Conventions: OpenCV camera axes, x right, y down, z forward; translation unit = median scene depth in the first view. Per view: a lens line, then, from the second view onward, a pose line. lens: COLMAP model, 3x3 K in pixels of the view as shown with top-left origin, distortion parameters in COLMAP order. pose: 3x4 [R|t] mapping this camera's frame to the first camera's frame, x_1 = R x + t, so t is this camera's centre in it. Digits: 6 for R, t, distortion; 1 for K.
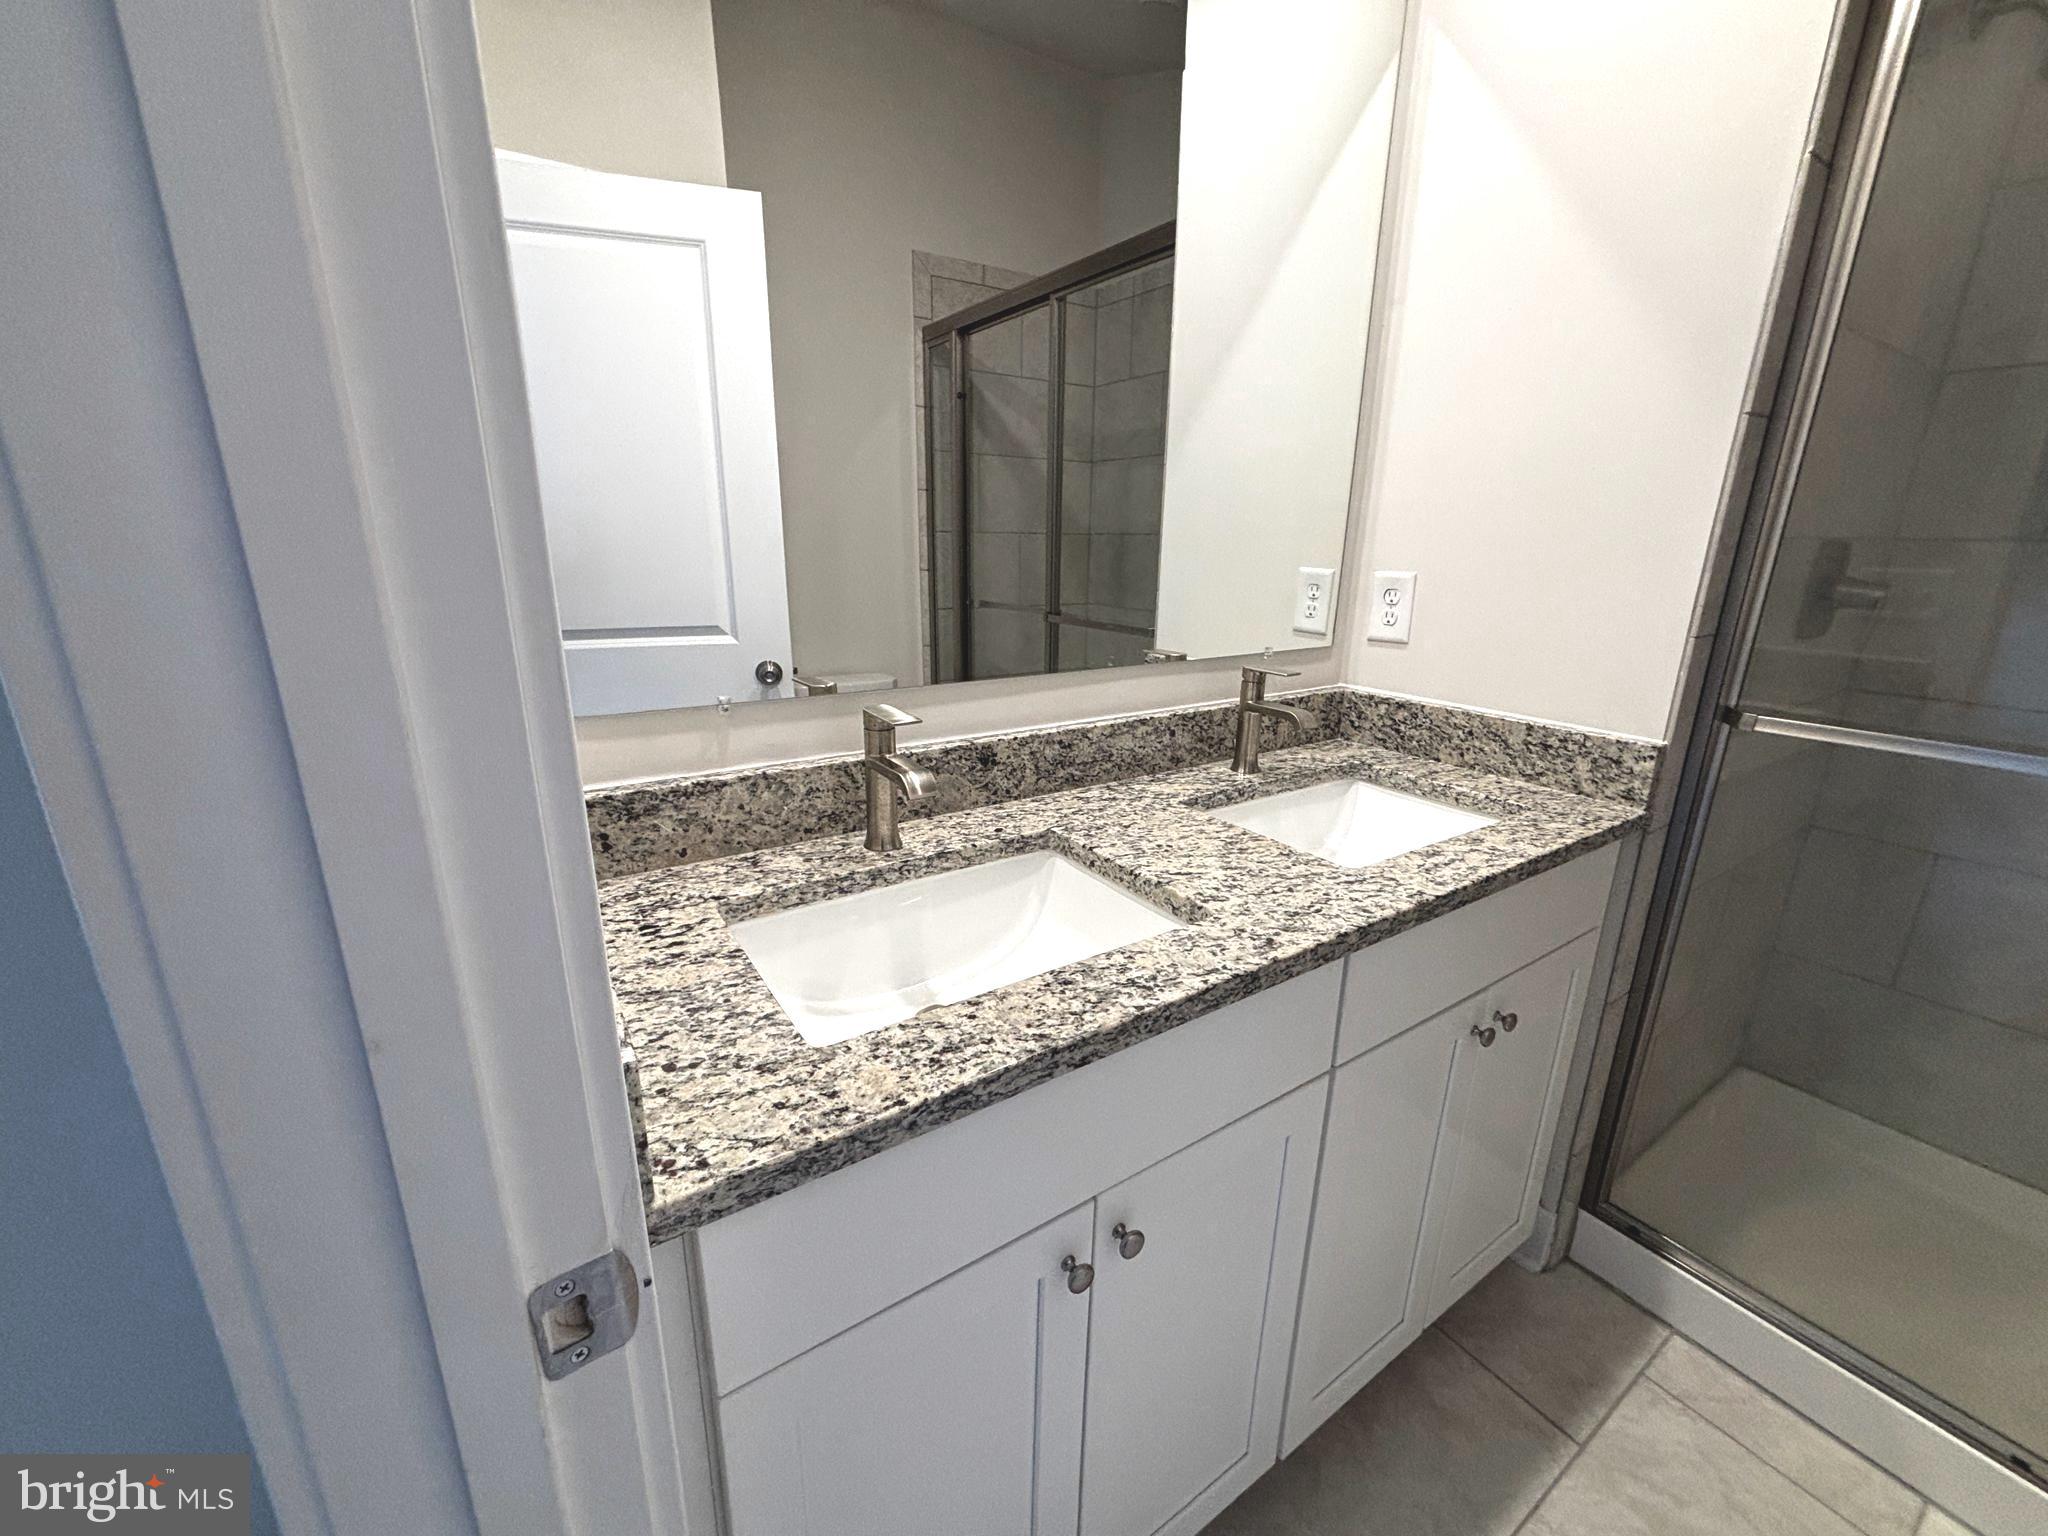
lens RADIAL K [[815.7, 0, 1025.7], [0, 815.7, 764.0], [0, 0, 1]] dist [0.001705, 0.001082]
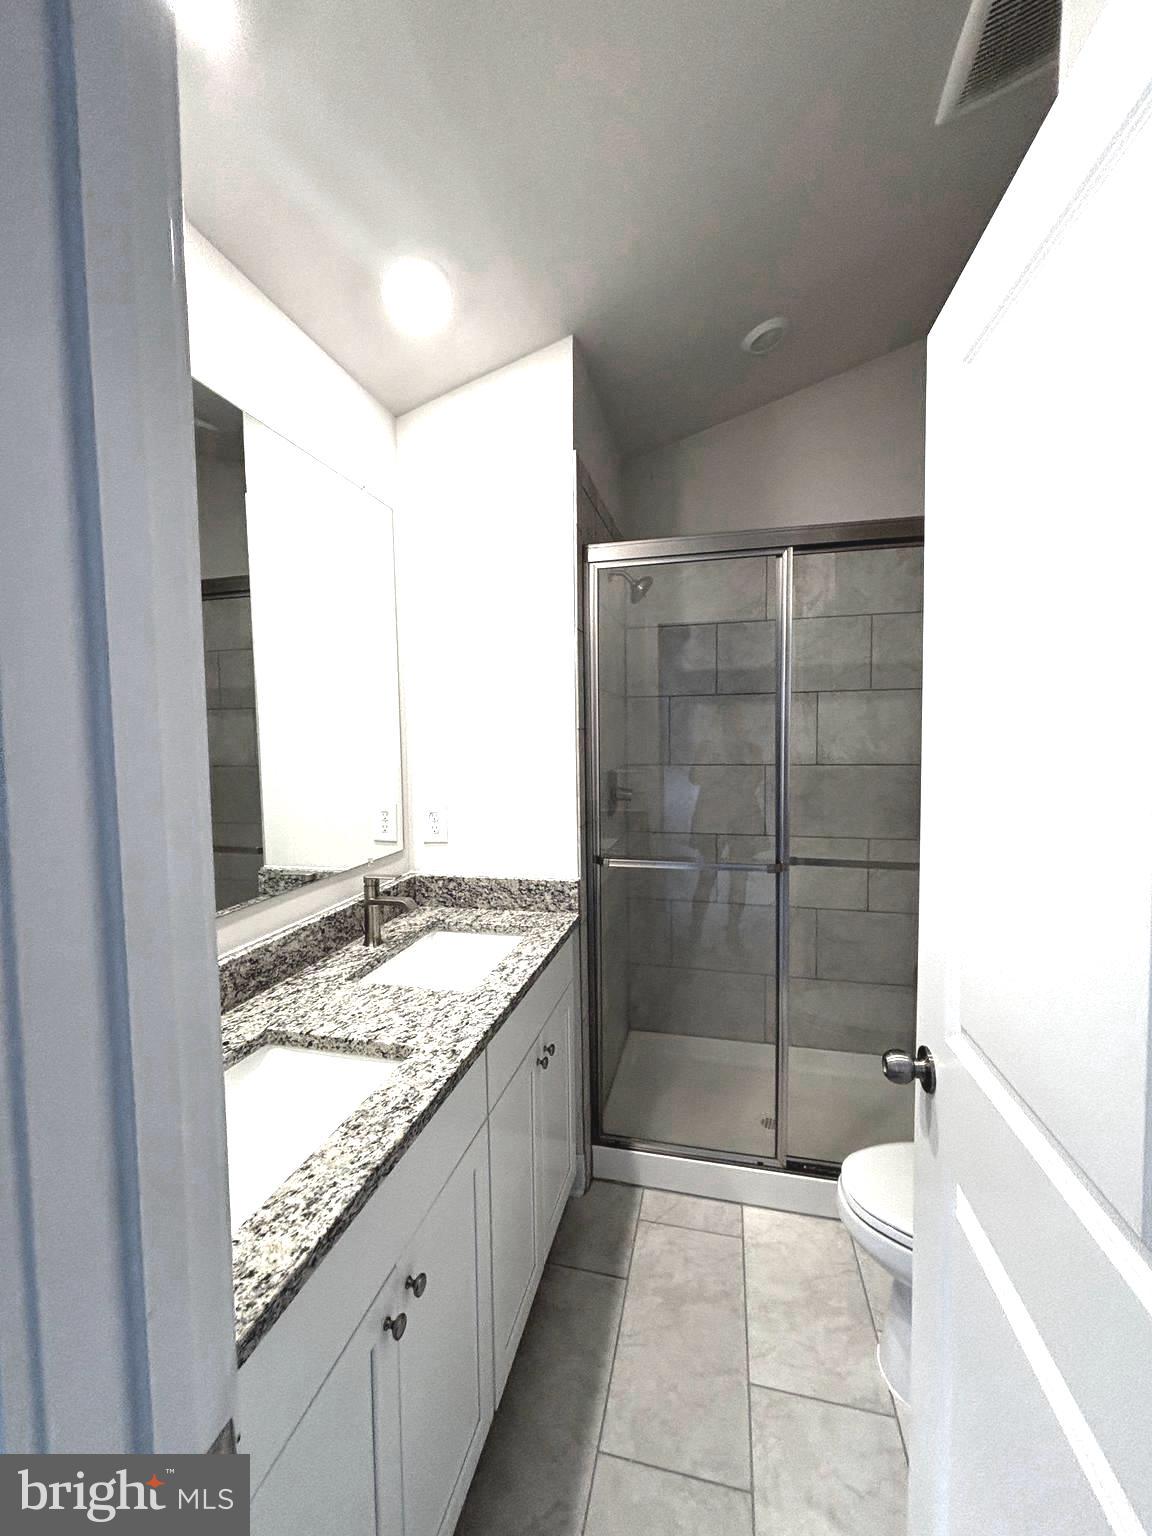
lens RADIAL K [[611.8, 0, 579.2], [0, 611.8, 769.2], [0, 0, 1]] dist [0.001705, 0.001082]
pose [[0.736089, -0.062057, 0.674034, -0.227459], [0.204777, 0.969542, -0.134366, -0.088404], [-0.645166, 0.236932, 0.726378, -0.167951]]
